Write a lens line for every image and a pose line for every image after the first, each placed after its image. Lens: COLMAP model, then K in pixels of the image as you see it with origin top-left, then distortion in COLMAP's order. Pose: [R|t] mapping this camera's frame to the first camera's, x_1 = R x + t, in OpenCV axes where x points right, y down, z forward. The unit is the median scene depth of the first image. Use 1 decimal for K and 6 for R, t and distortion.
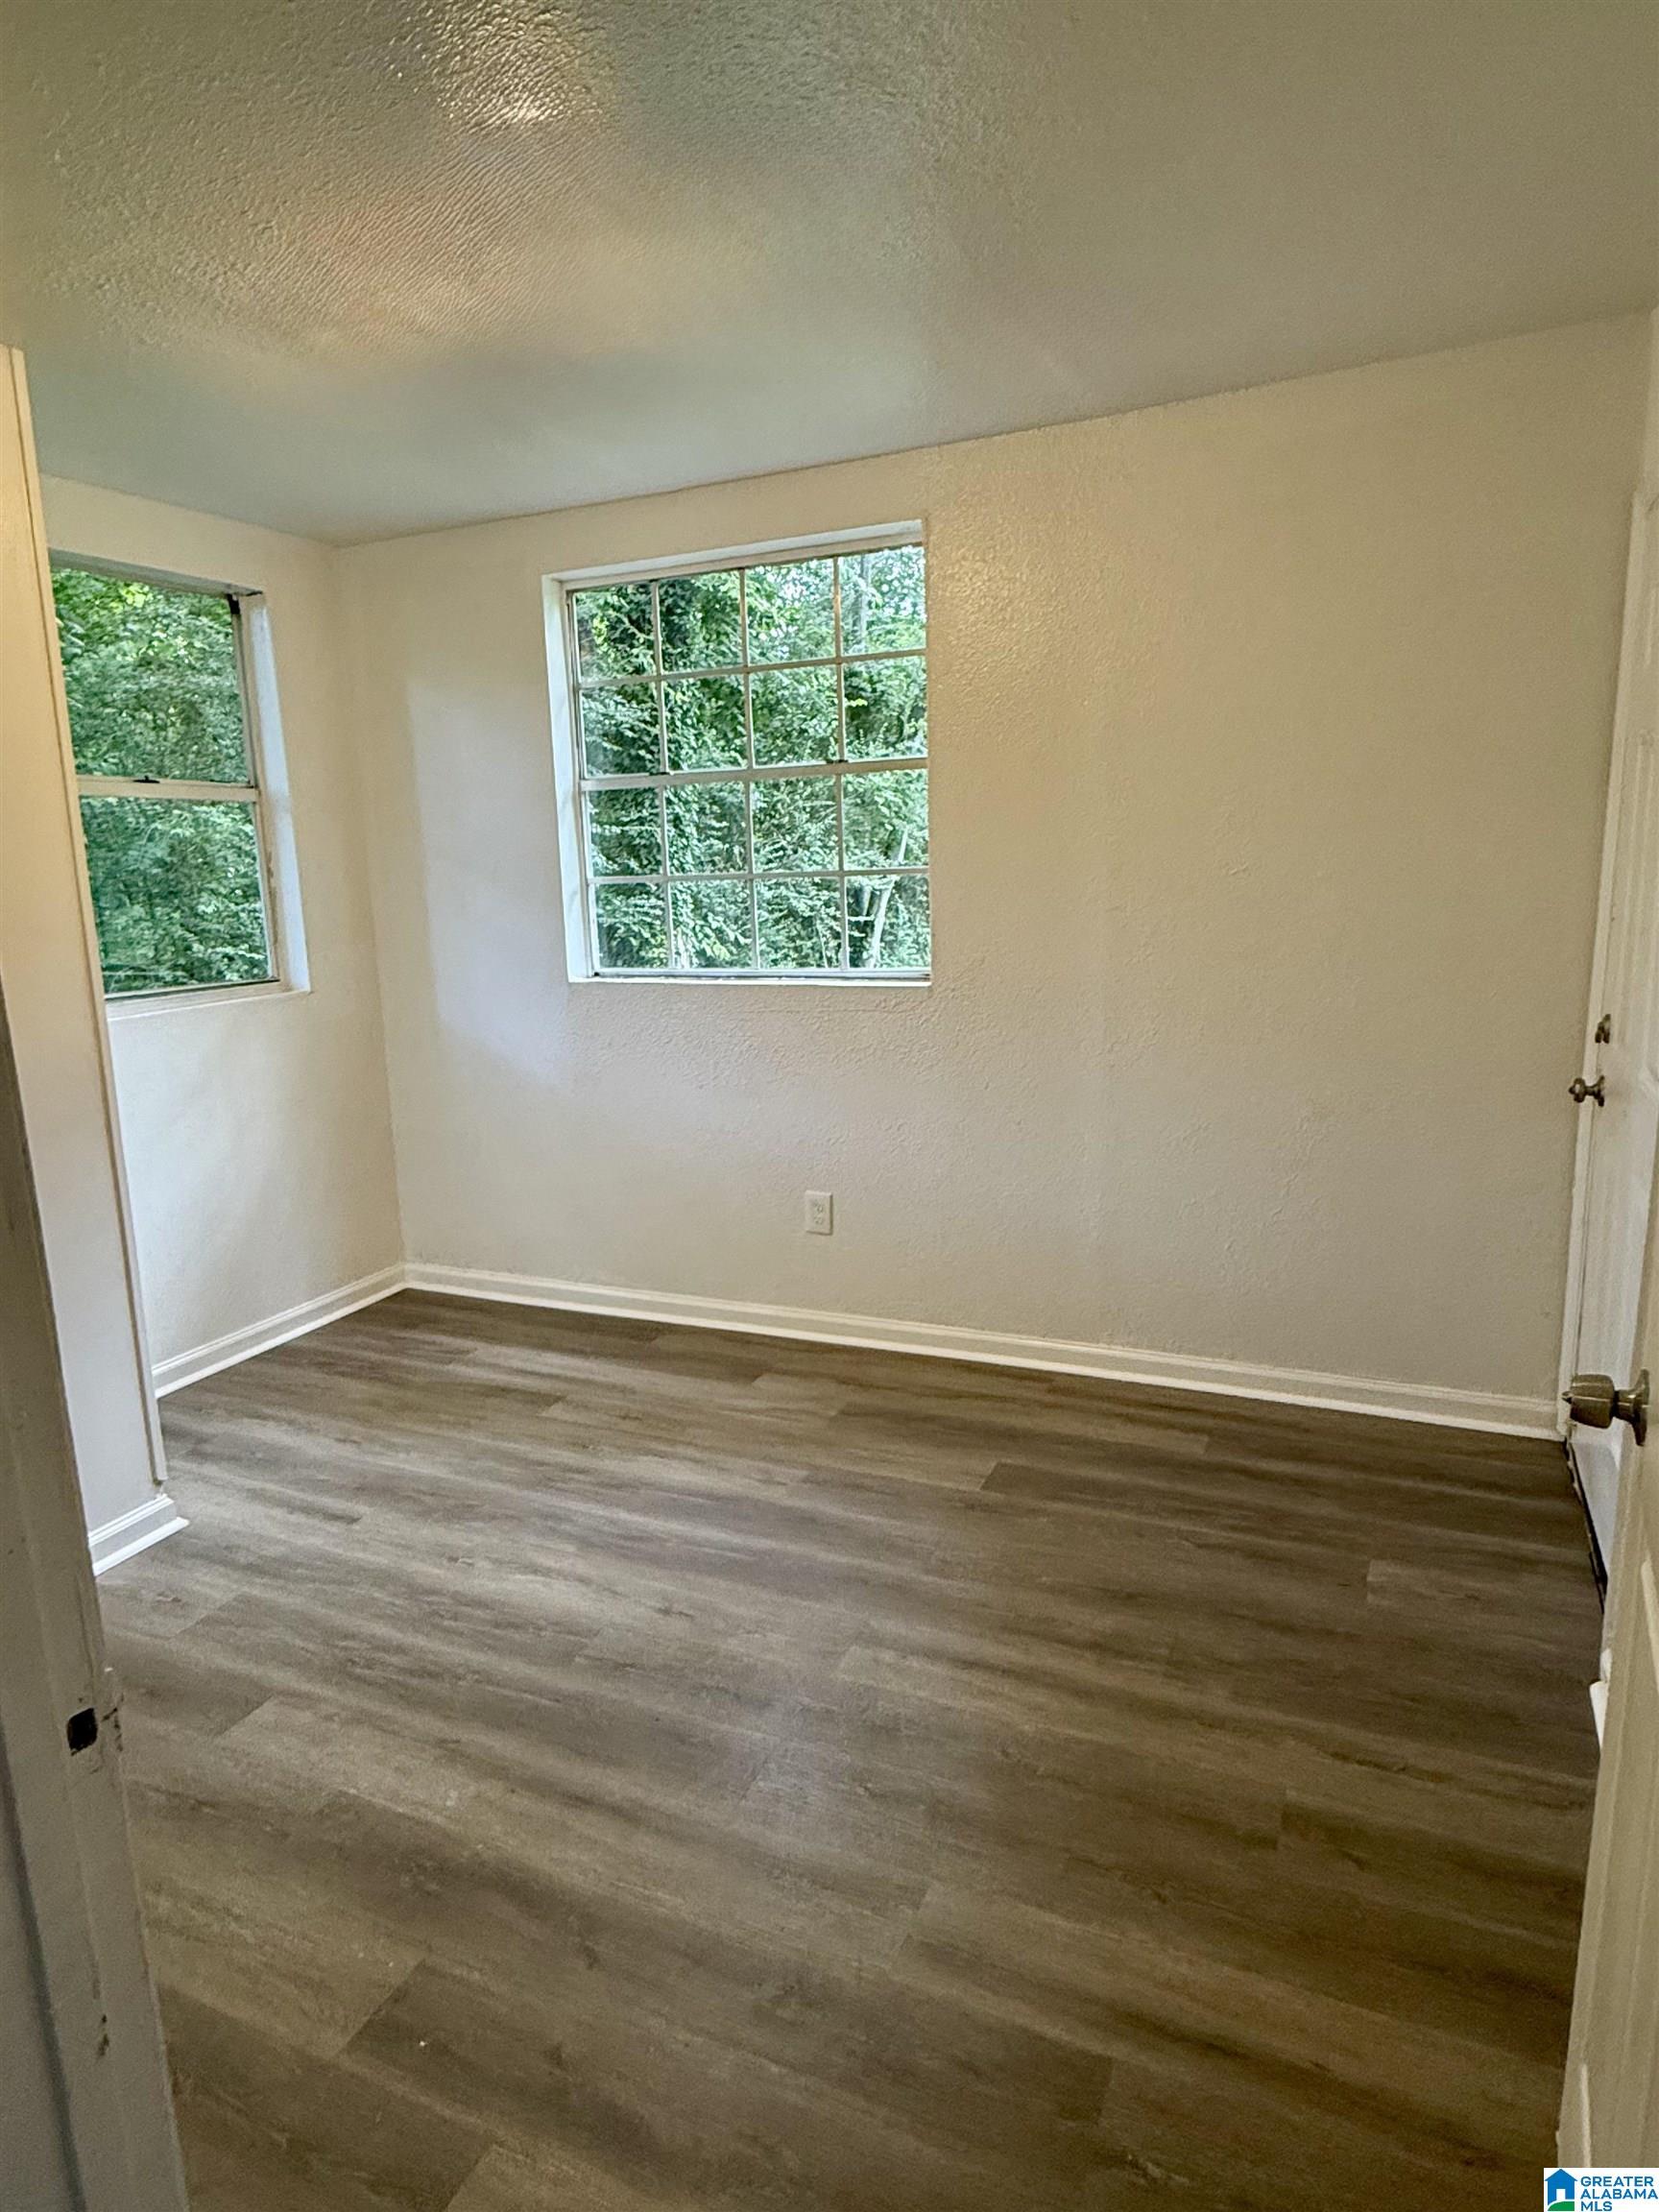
lens RADIAL K [[1283.8, 0, 832.2], [0, 1283.8, 1109.5], [0, 0, 1]] dist [0.002233, 0.003361]
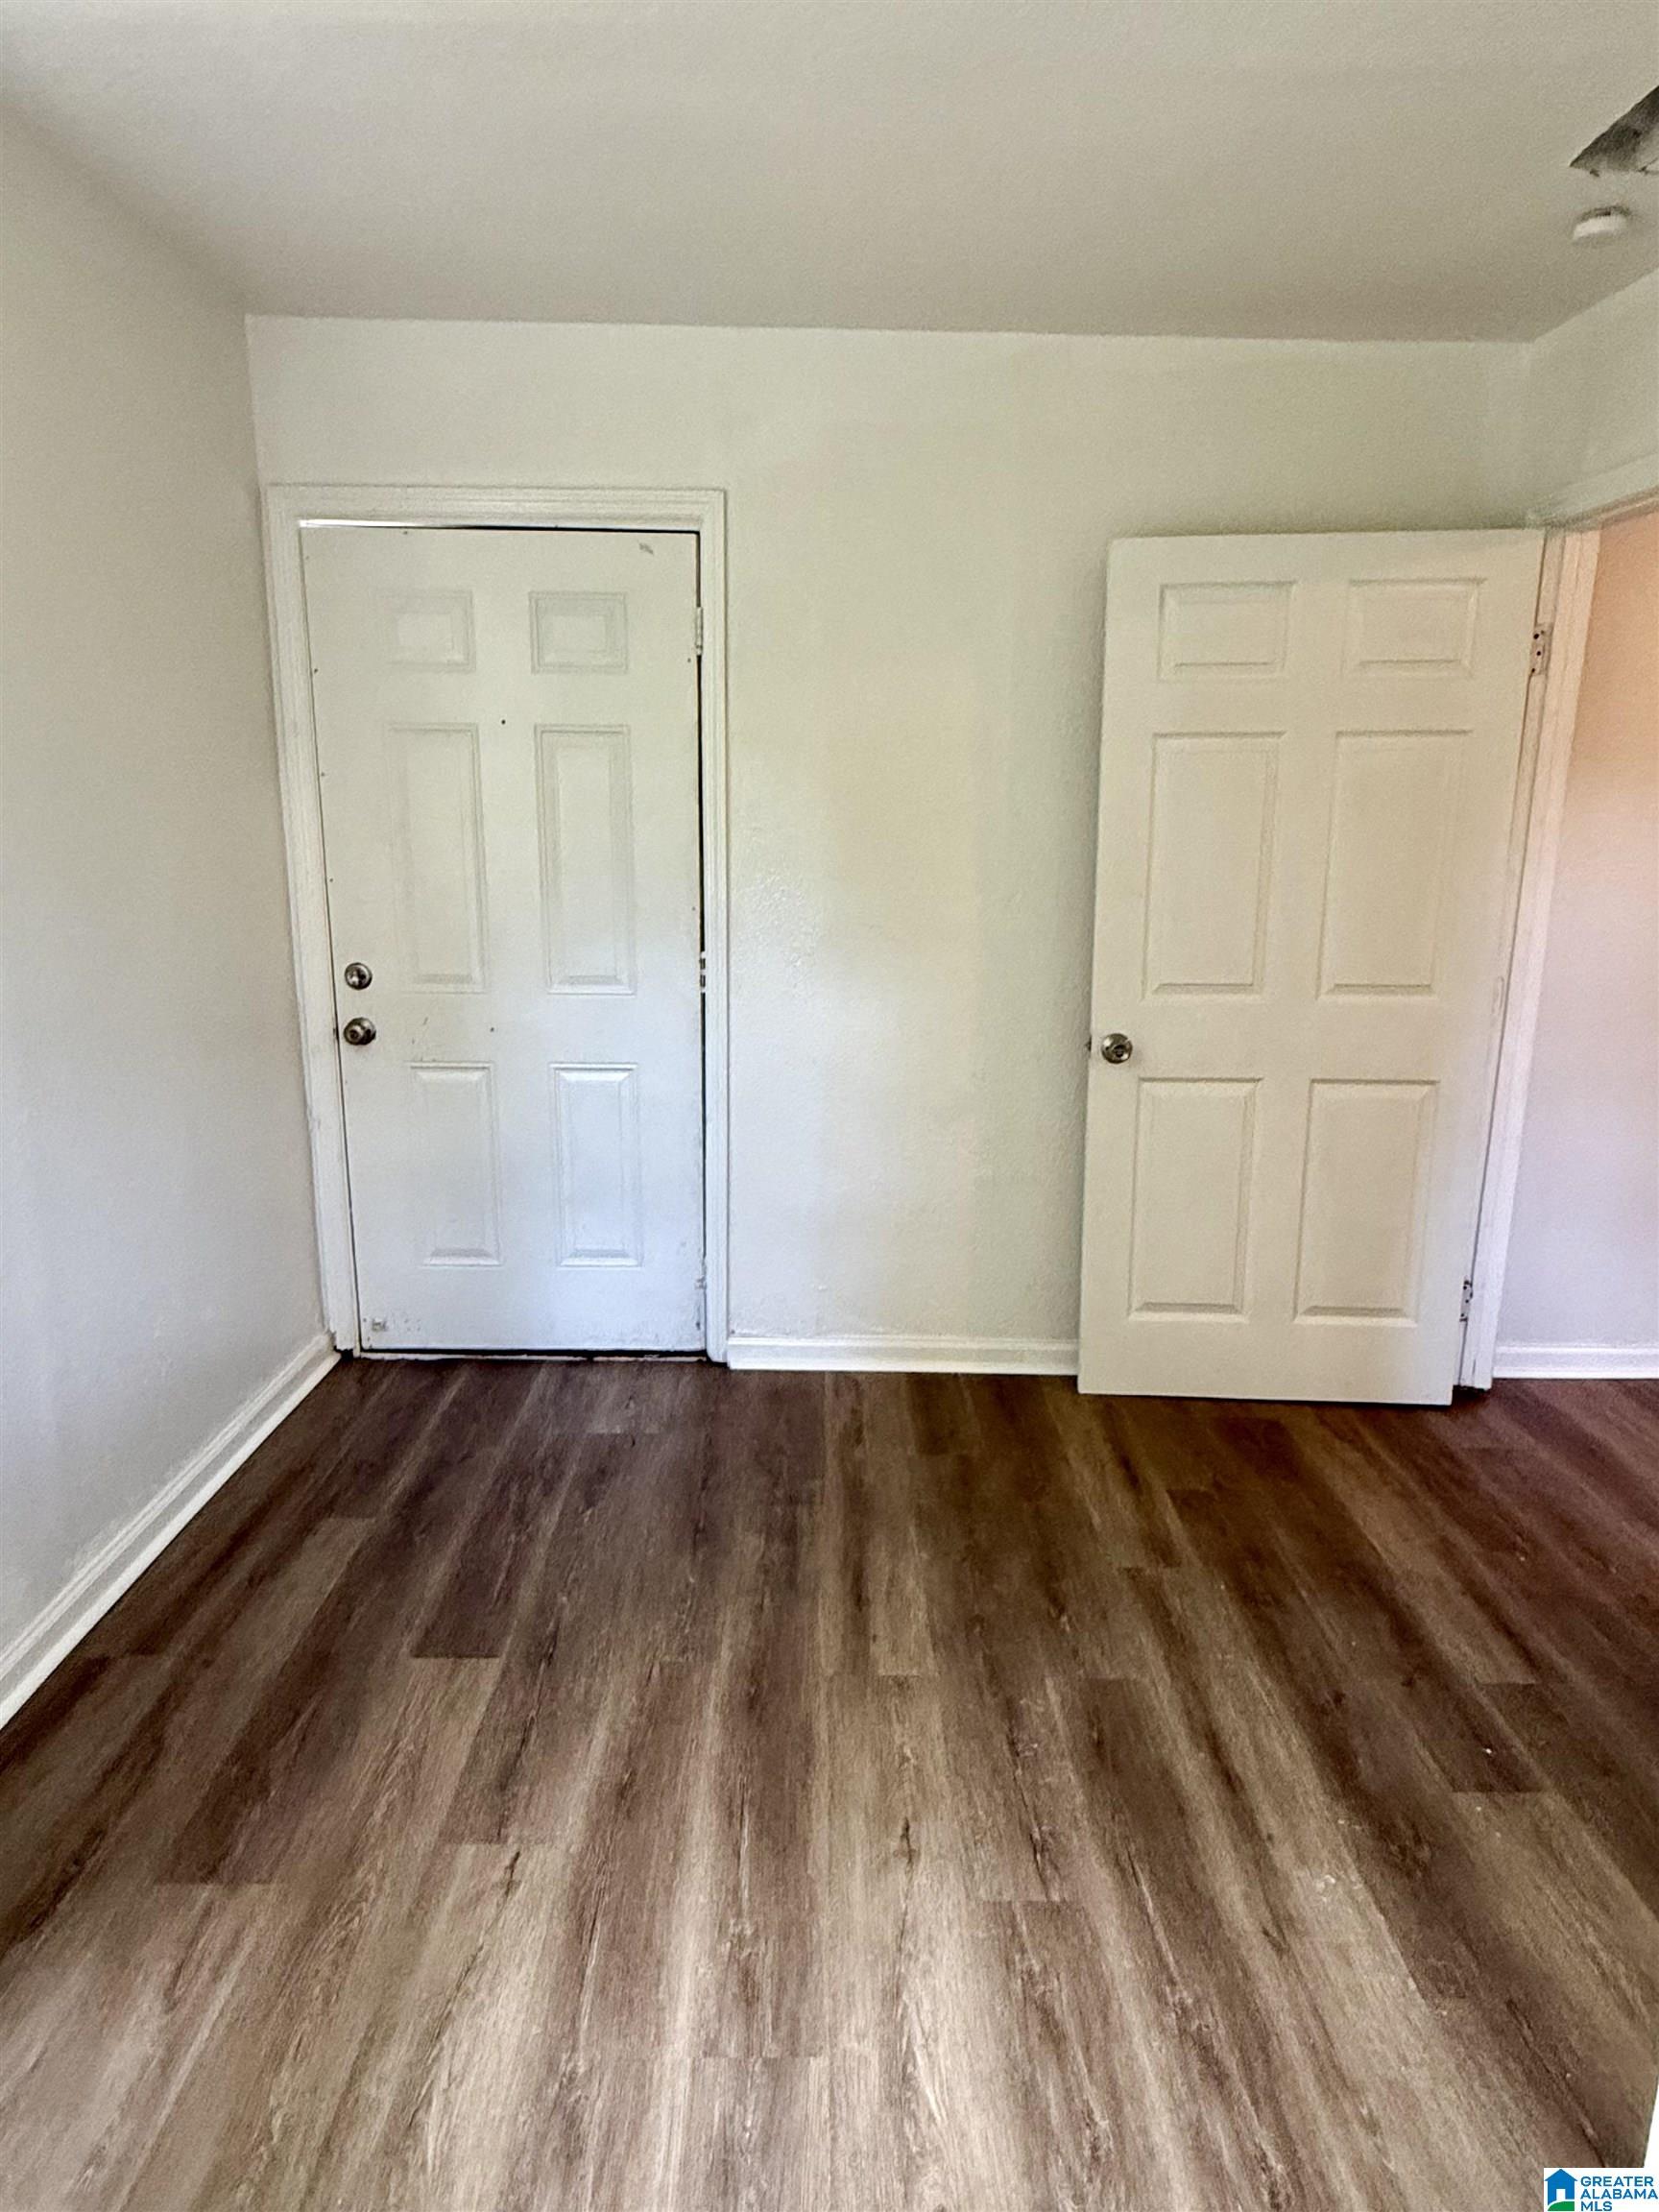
lens RADIAL K [[1283.8, 0, 816.9], [0, 1283.8, 1099.9], [0, 0, 1]] dist [0.002233, 0.003361]
pose [[-0.407698, -0.170038, 0.897145, -0.608533], [0.172872, 0.950367, 0.258685, -0.185292], [-0.896604, 0.260556, -0.358068, 1.061785]]
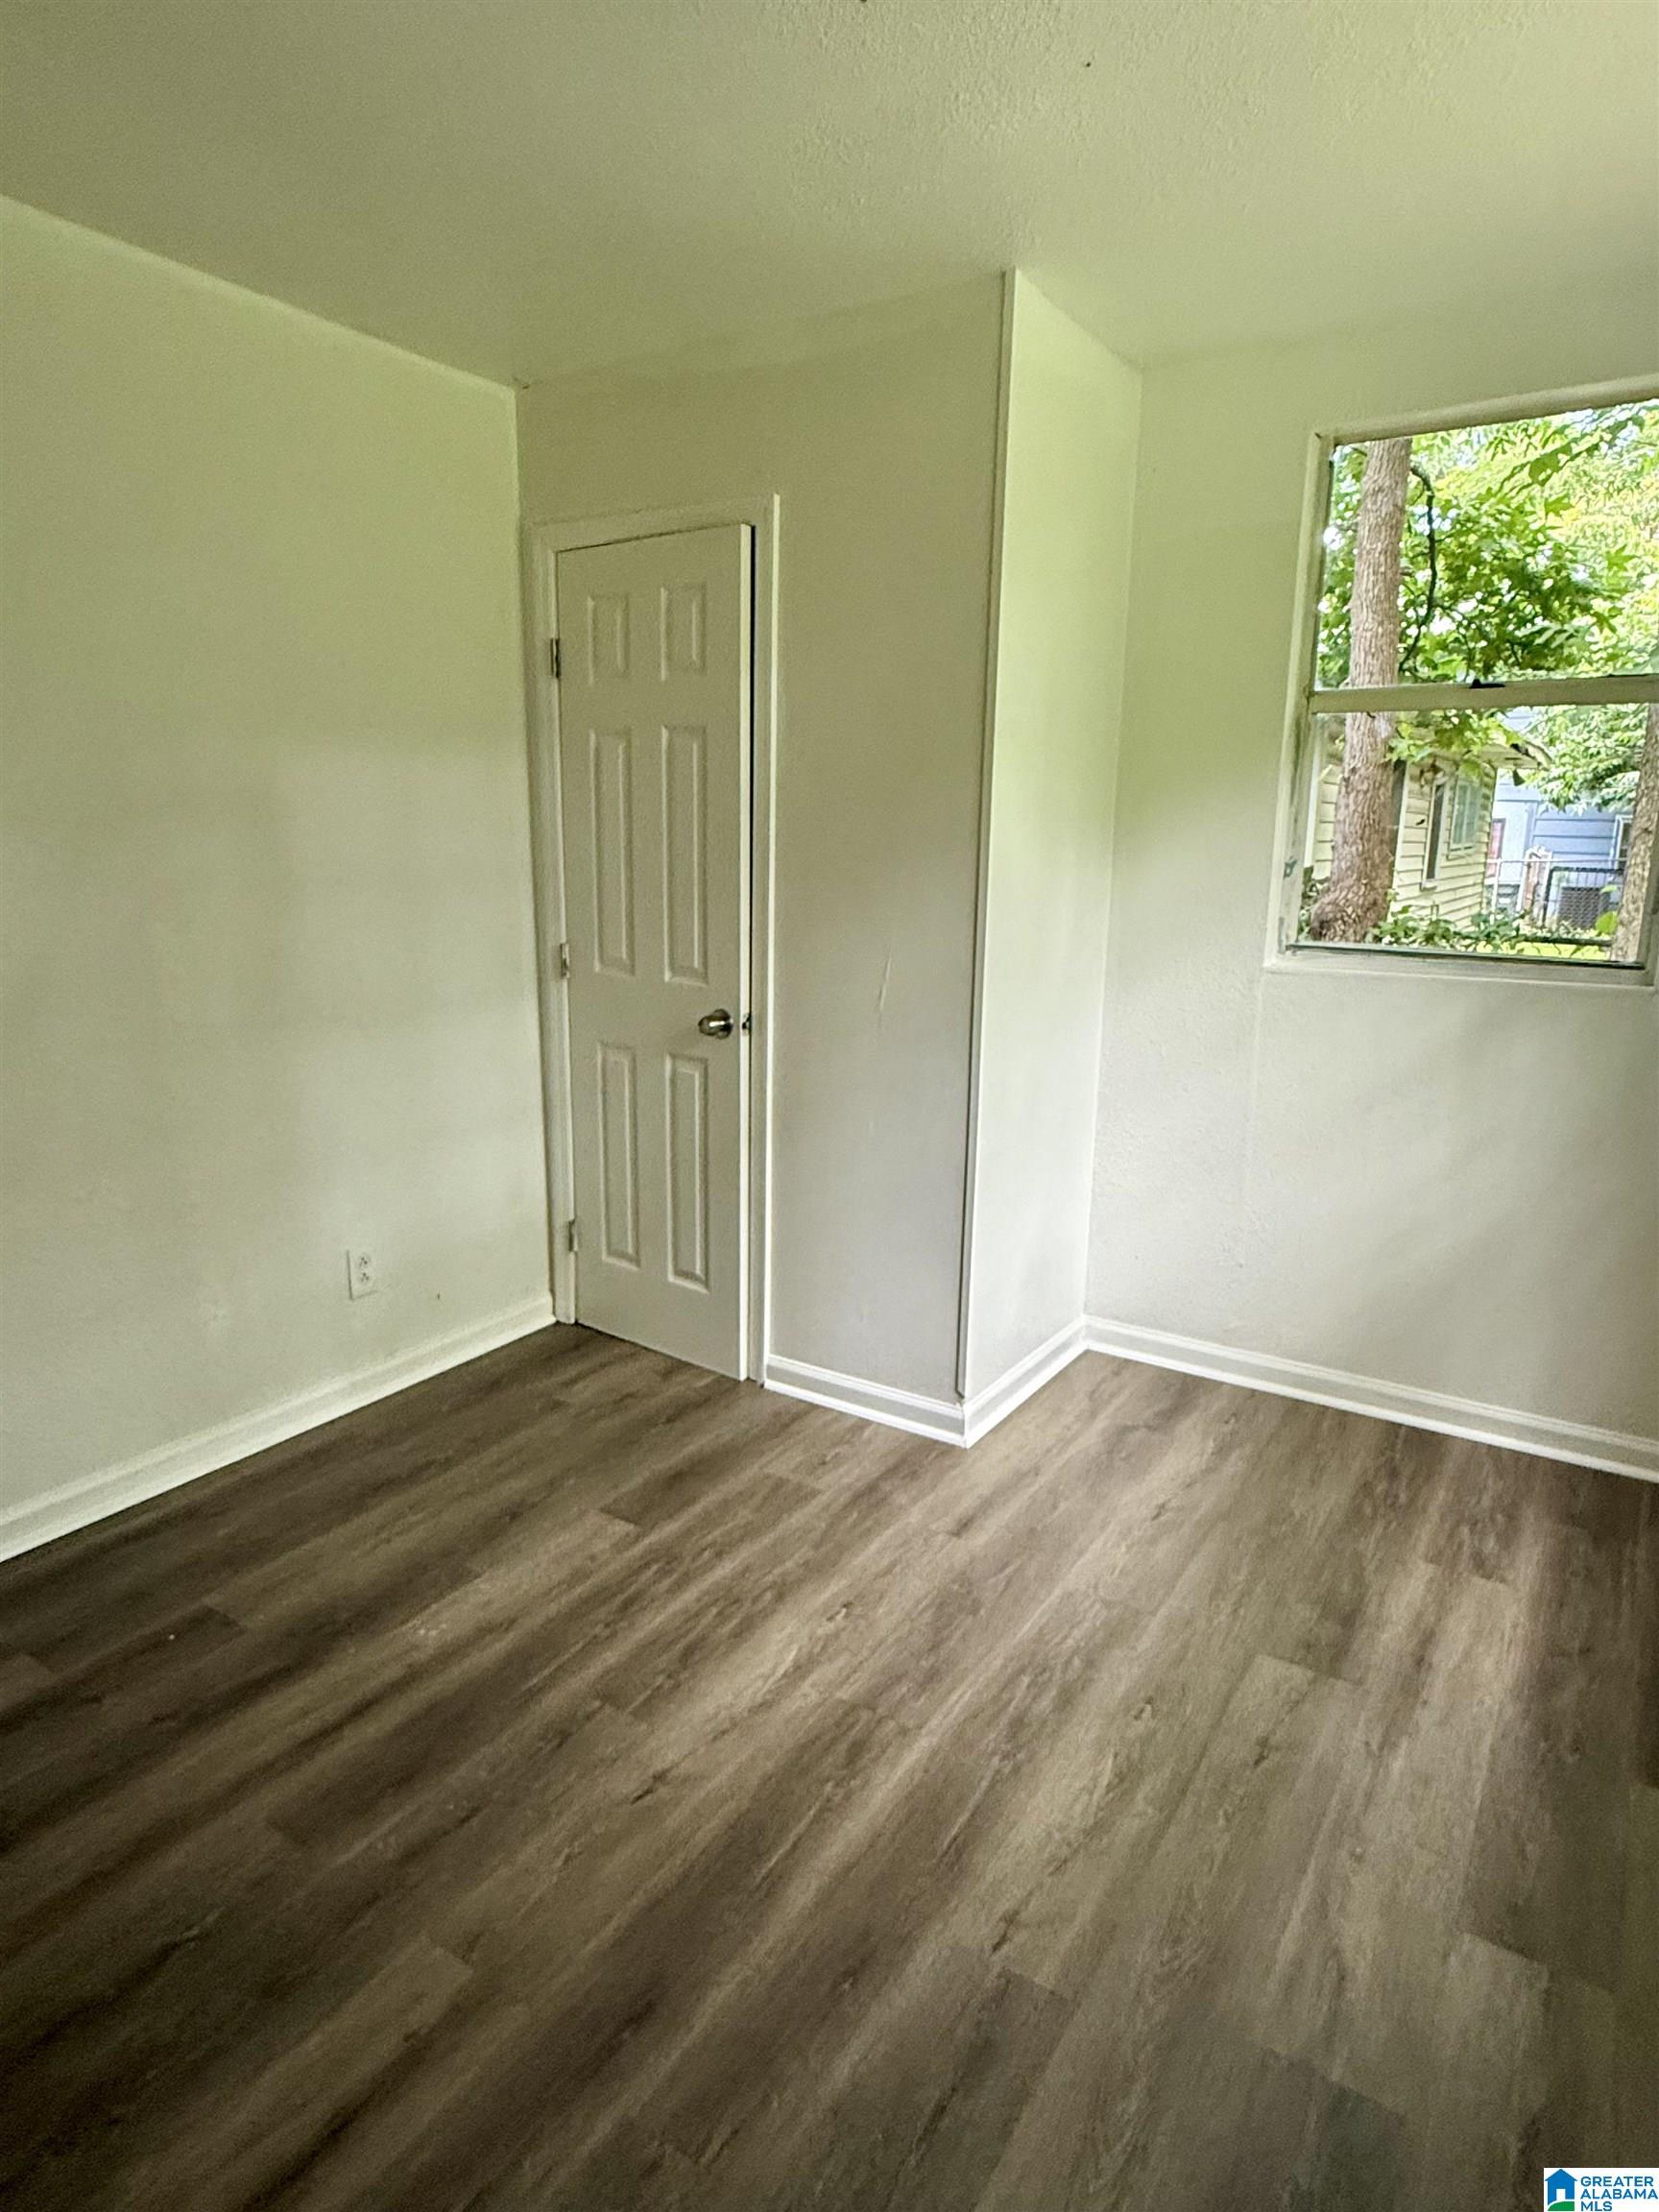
lens RADIAL K [[1283.8, 0, 831.9], [0, 1283.8, 1107.3], [0, 0, 1]] dist [0.002233, 0.003361]
pose [[-0.148921, 0.240447, -0.959170, 0.442616], [-0.193220, 0.944213, 0.266697, -0.190908], [0.969788, 0.225048, -0.094154, 0.961528]]
